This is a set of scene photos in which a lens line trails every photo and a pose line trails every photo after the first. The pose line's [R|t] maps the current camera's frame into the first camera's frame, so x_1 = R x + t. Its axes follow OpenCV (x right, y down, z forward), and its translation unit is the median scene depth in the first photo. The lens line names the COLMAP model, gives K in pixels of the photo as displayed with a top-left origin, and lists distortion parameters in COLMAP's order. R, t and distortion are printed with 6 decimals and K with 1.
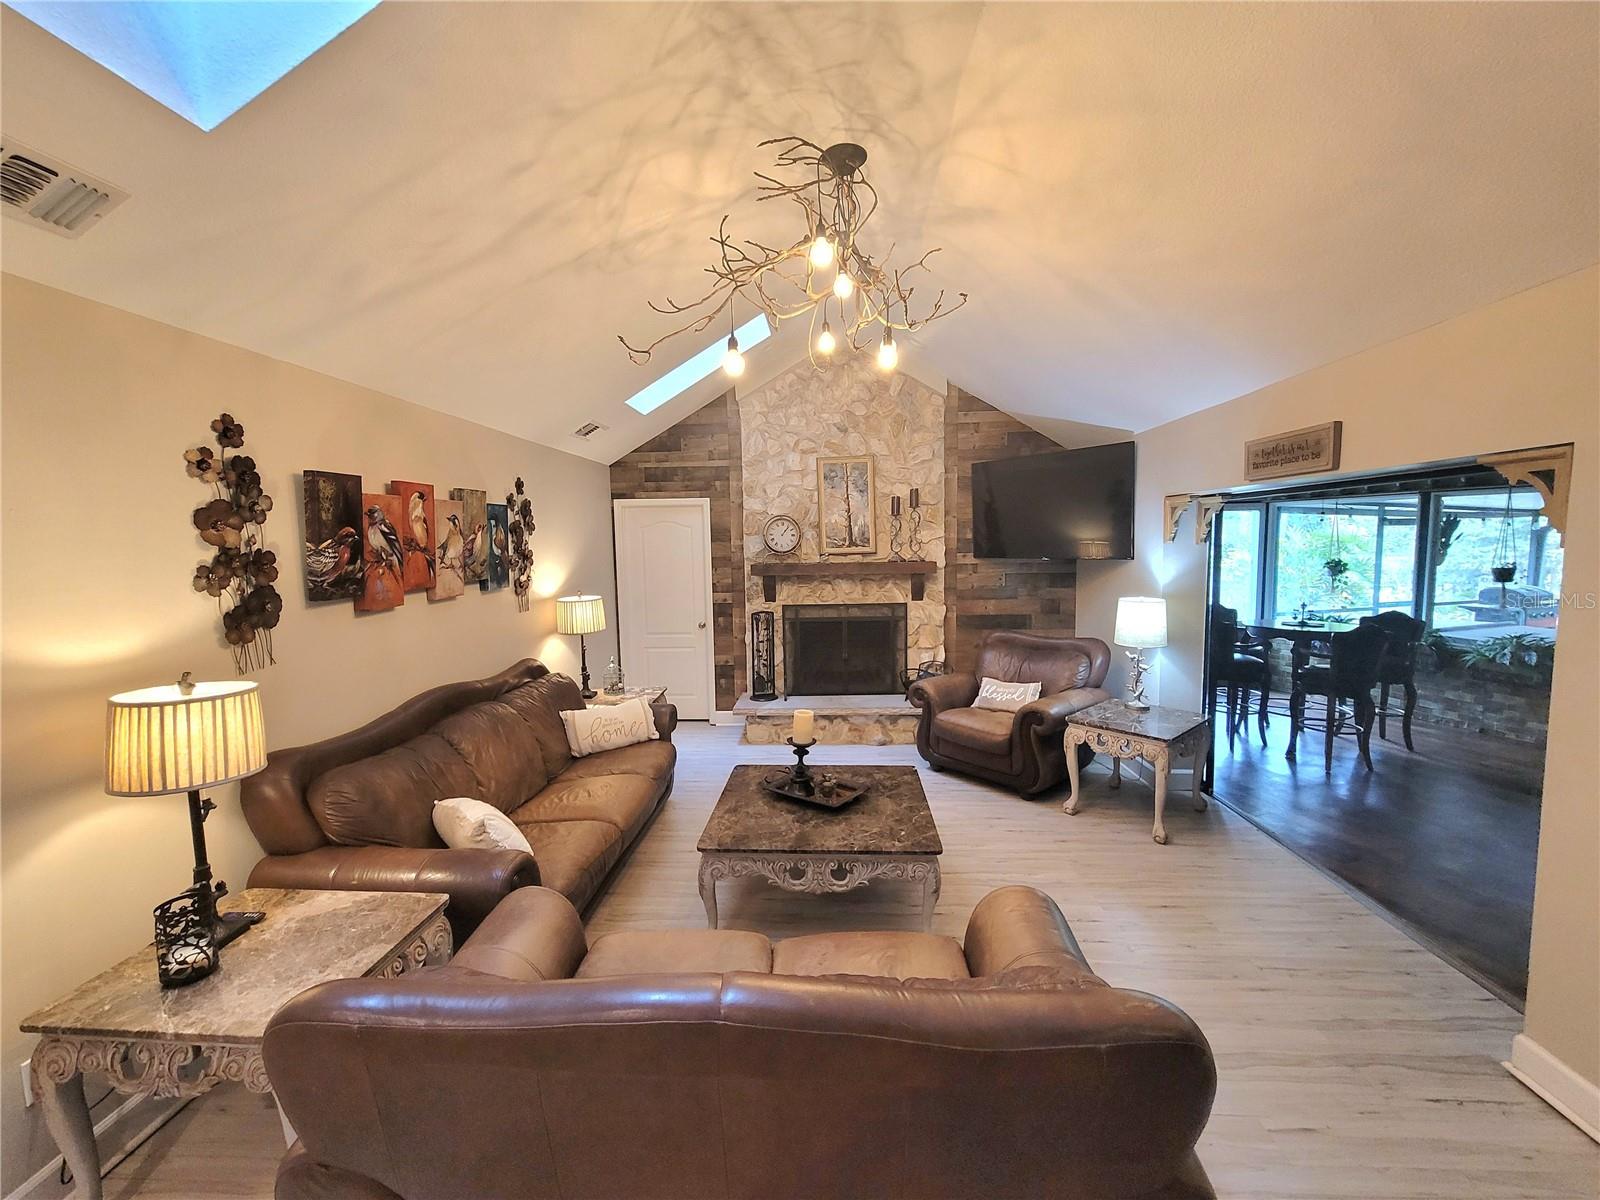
lens RADIAL K [[652.5, 0, 804.1], [0, 652.5, 599.1], [0, 0, 1]] dist [0.002732, -0.000287]
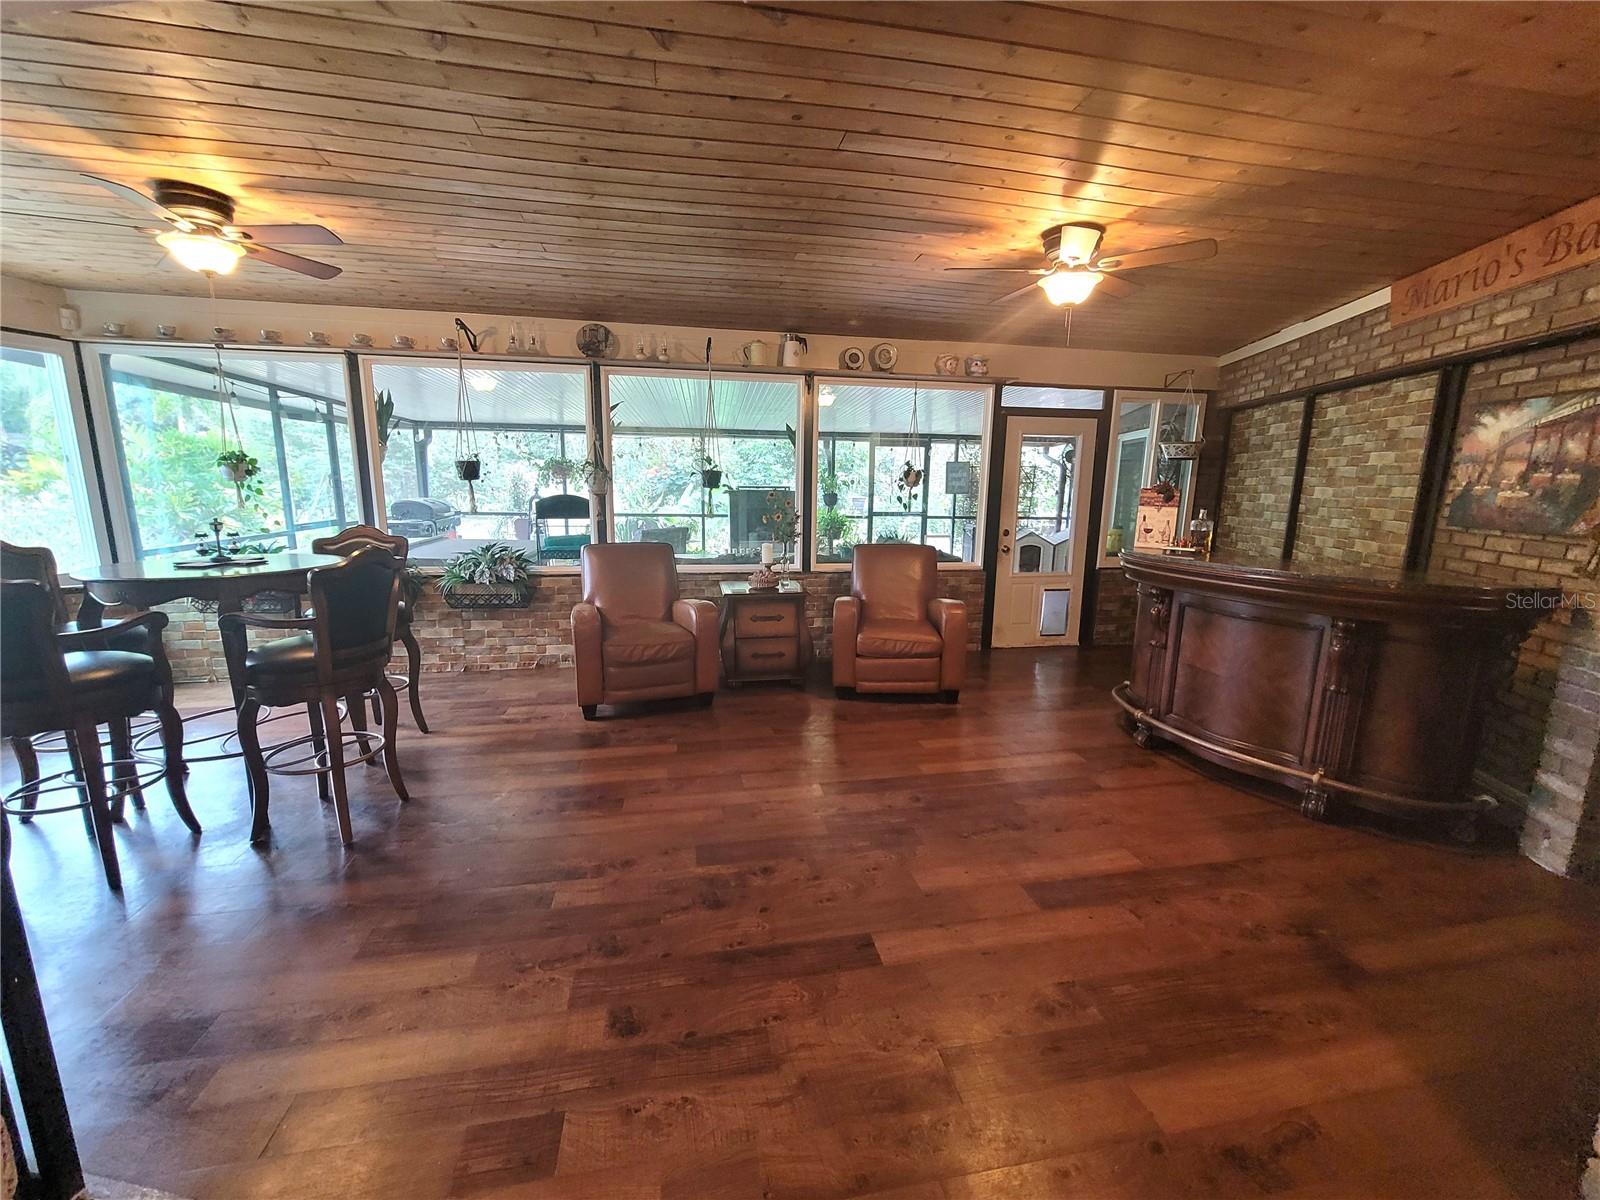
lens RADIAL K [[651.8, 0, 803.9], [0, 651.8, 600.0], [0, 0, 1]] dist [-0.001015, 0.000285]
pose [[0.134056, -0.166988, 0.976803, 0.335305], [0.068028, 0.984926, 0.159040, 0.017522], [-0.988636, 0.045129, 0.143395, 0.494191]]
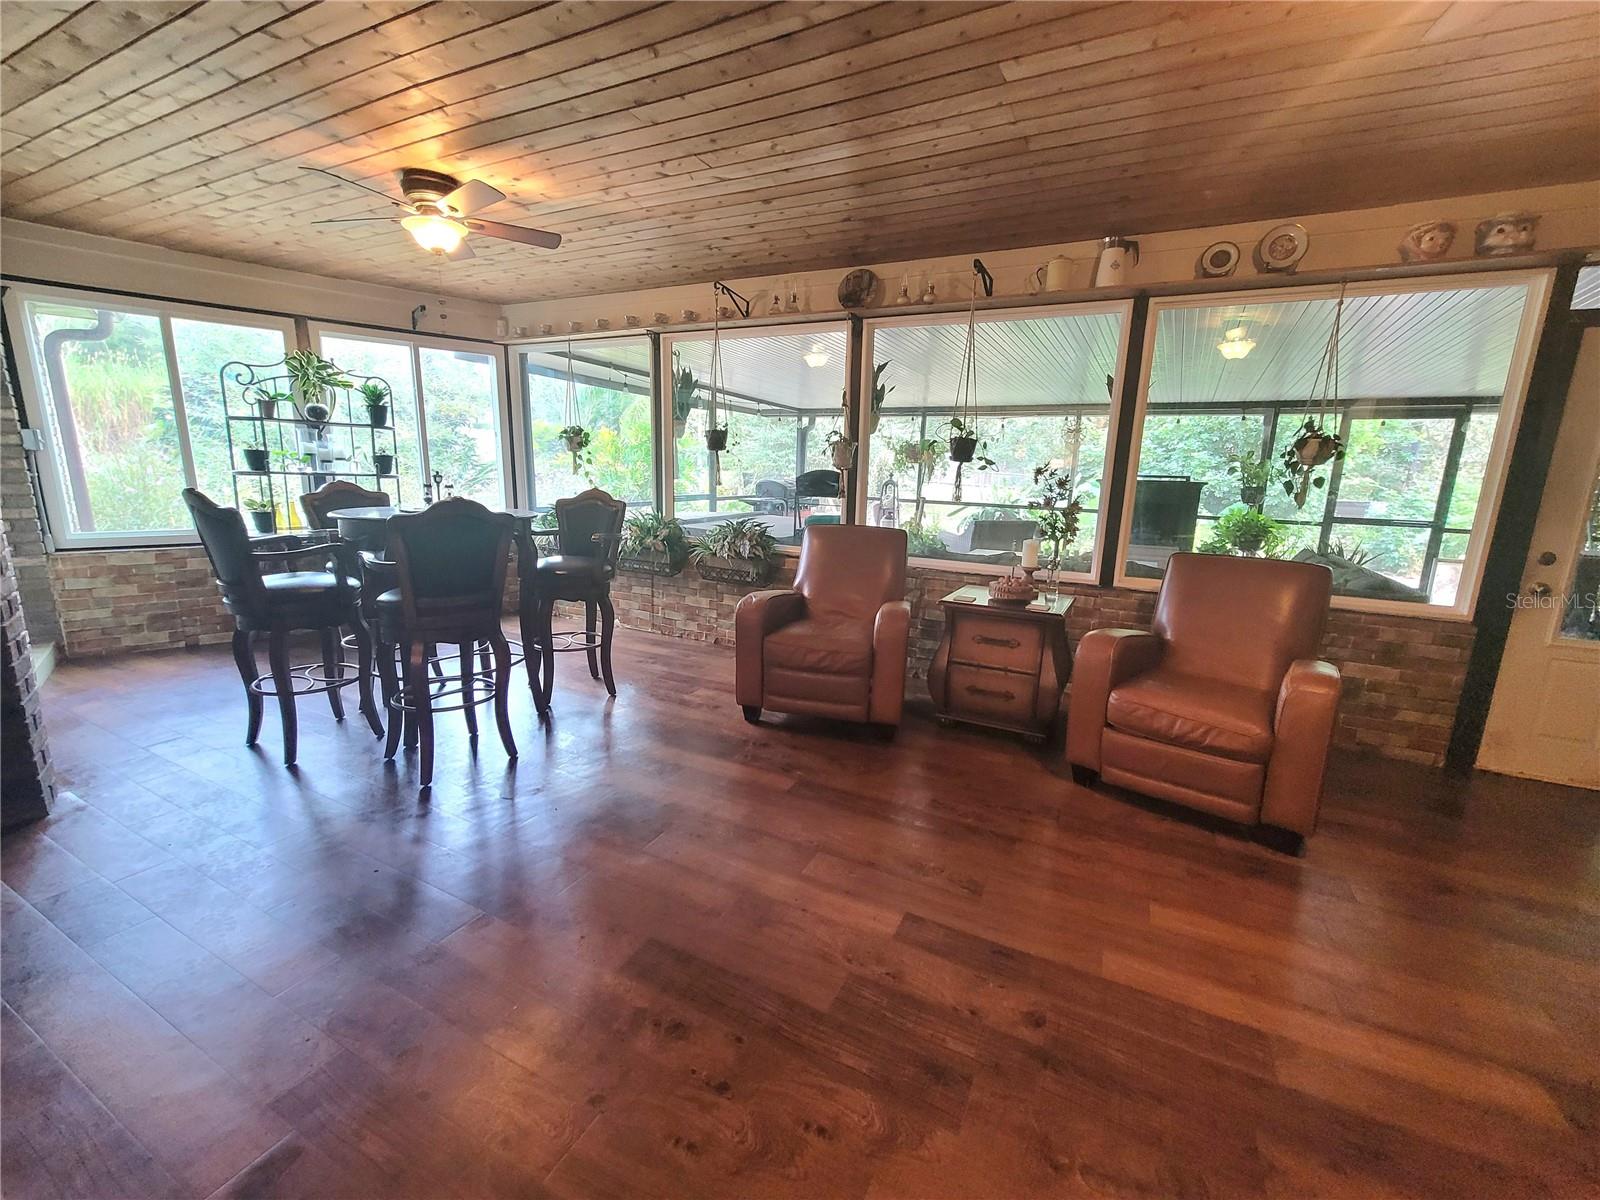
lens RADIAL K [[652.5, 0, 804.1], [0, 652.5, 599.1], [0, 0, 1]] dist [0.002732, -0.000287]
pose [[0.710715, -0.108220, 0.695106, 0.586437], [0.021577, 0.990985, 0.132223, 0.046094], [-0.703149, -0.078974, 0.706643, 0.372601]]
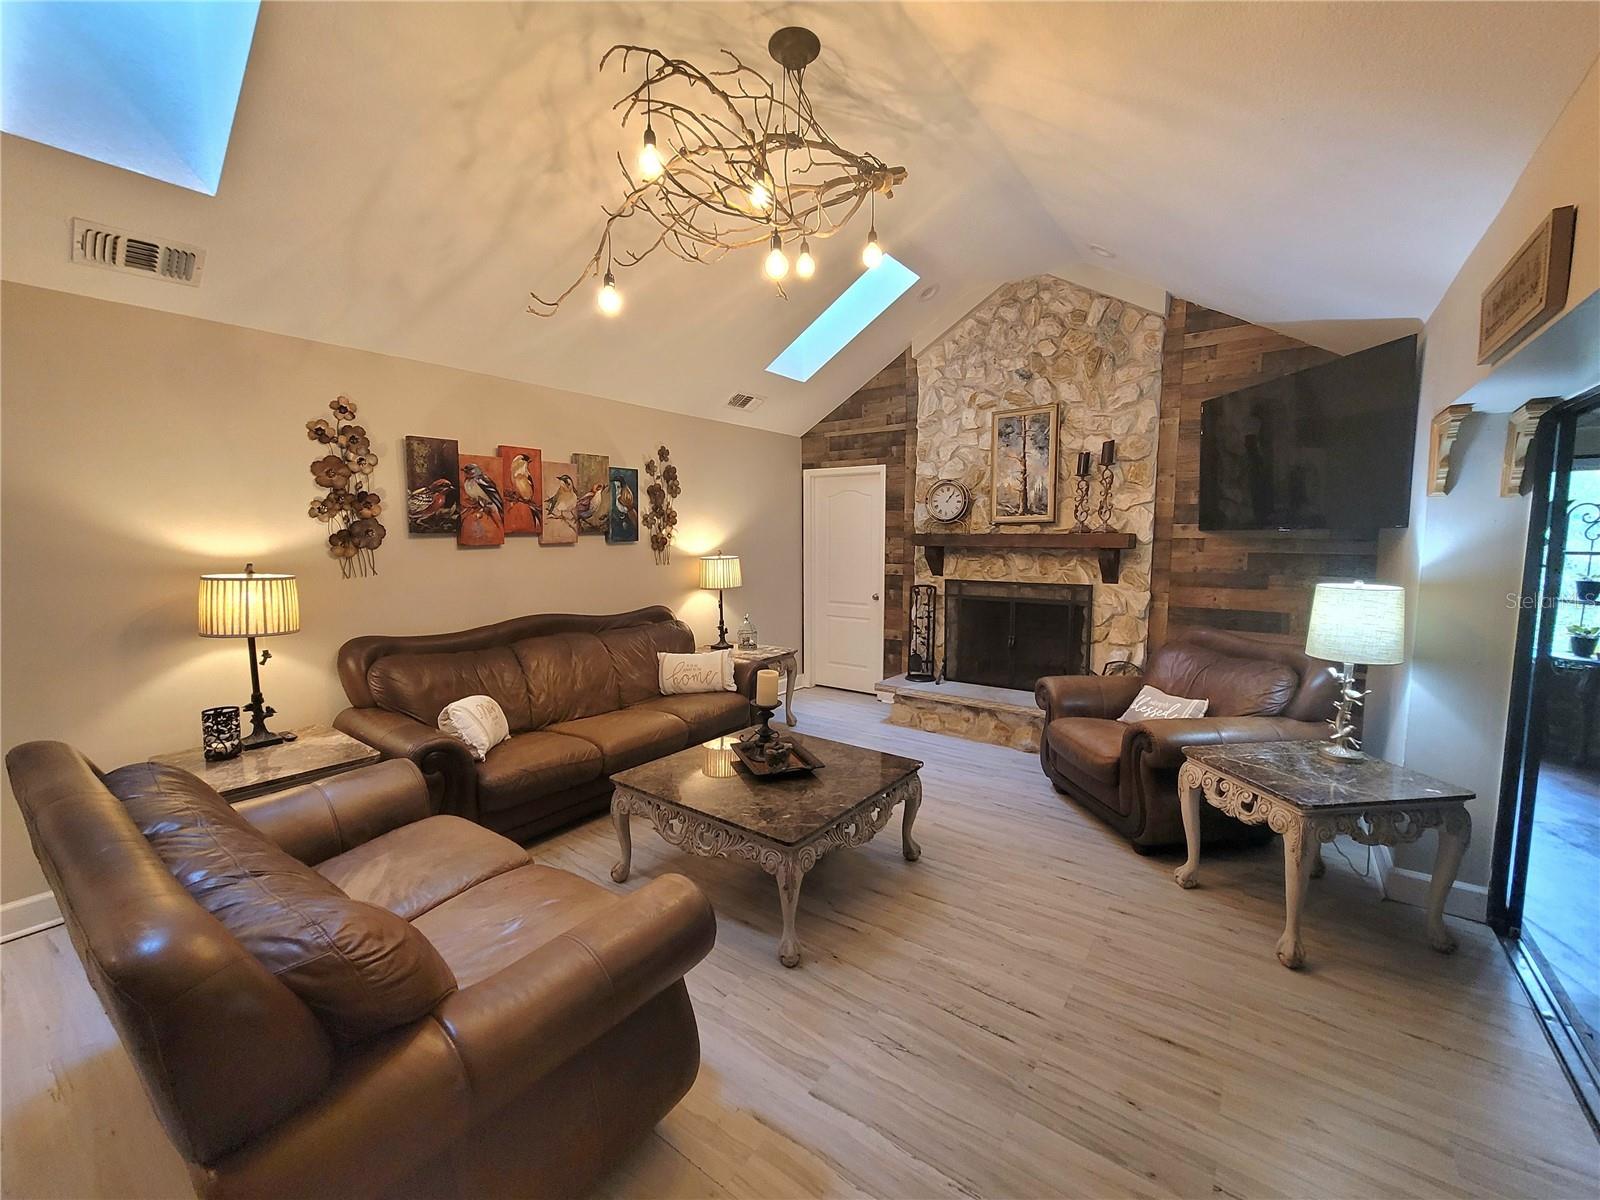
lens RADIAL K [[652.5, 0, 804.1], [0, 652.5, 599.1], [0, 0, 1]] dist [0.002732, -0.000287]
pose [[0.834276, 0.071802, -0.546651, 0.304804], [-0.064143, 0.997391, 0.033113, 0.019227], [0.547602, 0.007439, 0.836706, 0.137277]]
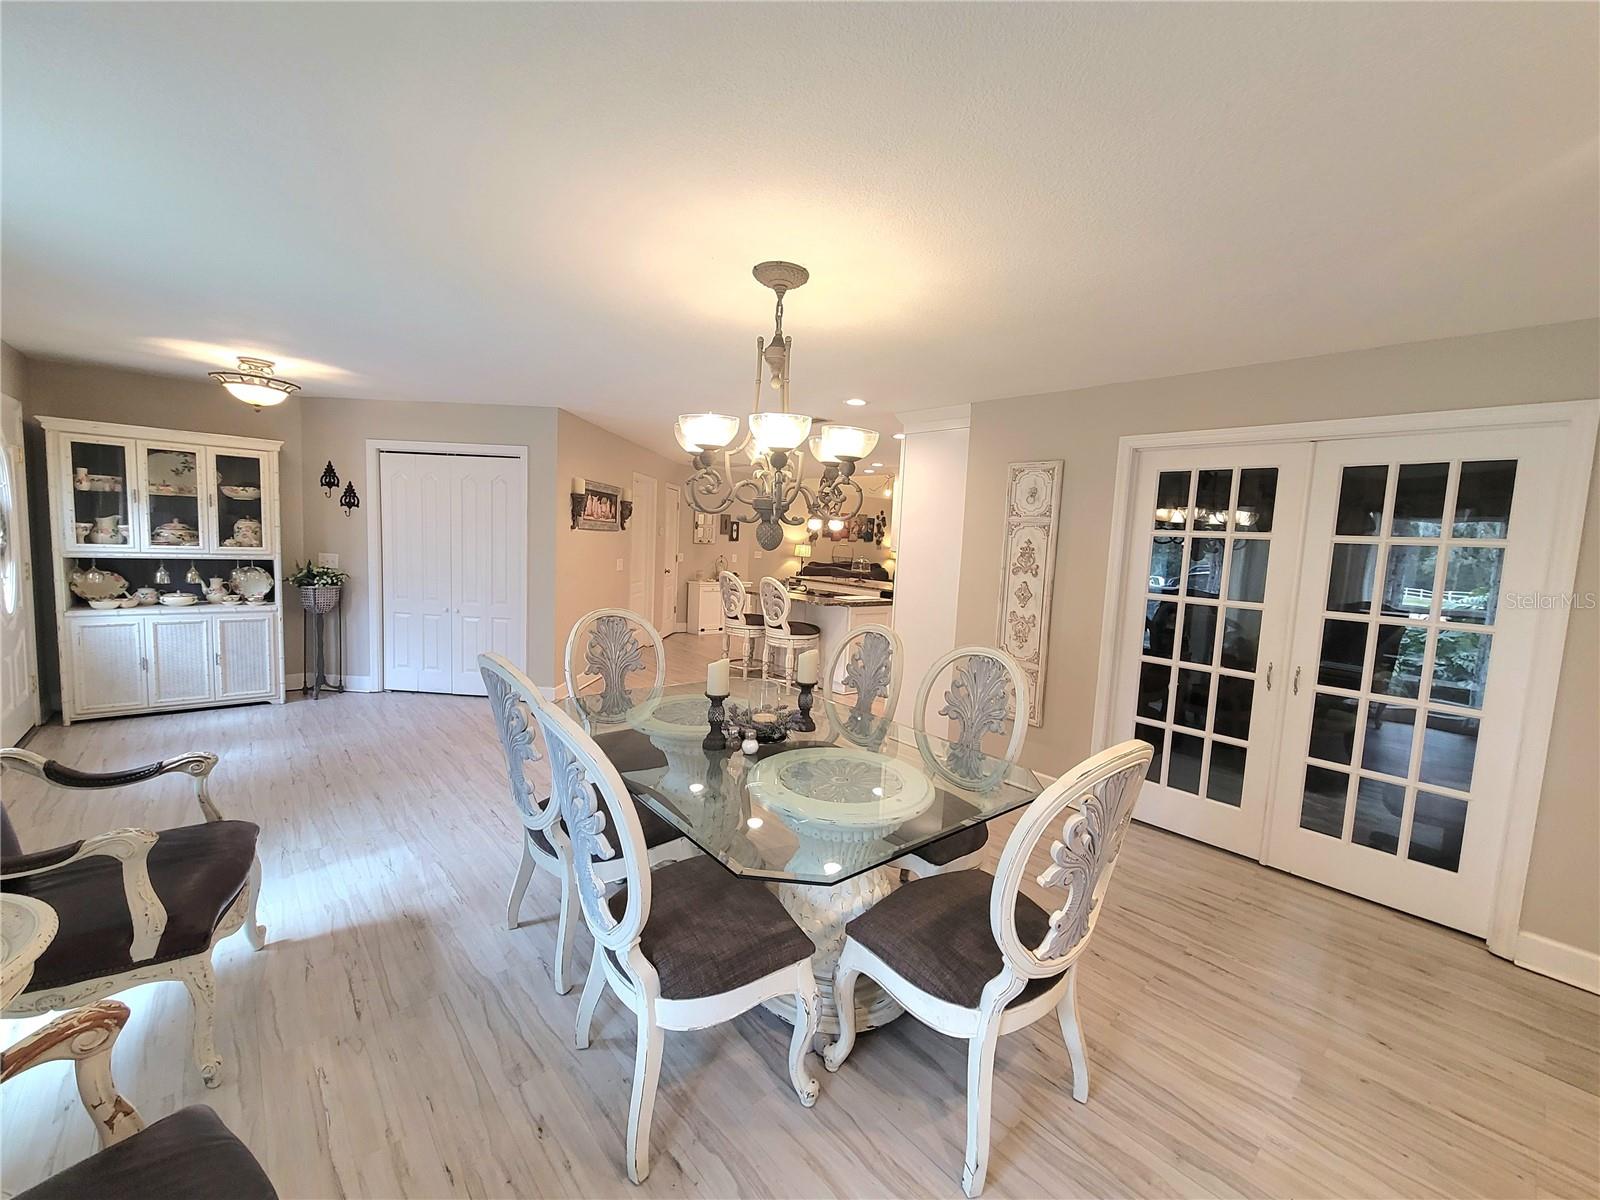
lens RADIAL K [[652.5, 0, 804.1], [0, 652.5, 599.1], [0, 0, 1]] dist [0.002732, -0.000287]
pose [[0.695188, 0.120062, -0.708730, 1.304015], [-0.126179, 0.991026, 0.044115, 0.129924], [0.707667, 0.058758, 0.704099, -1.238104]]
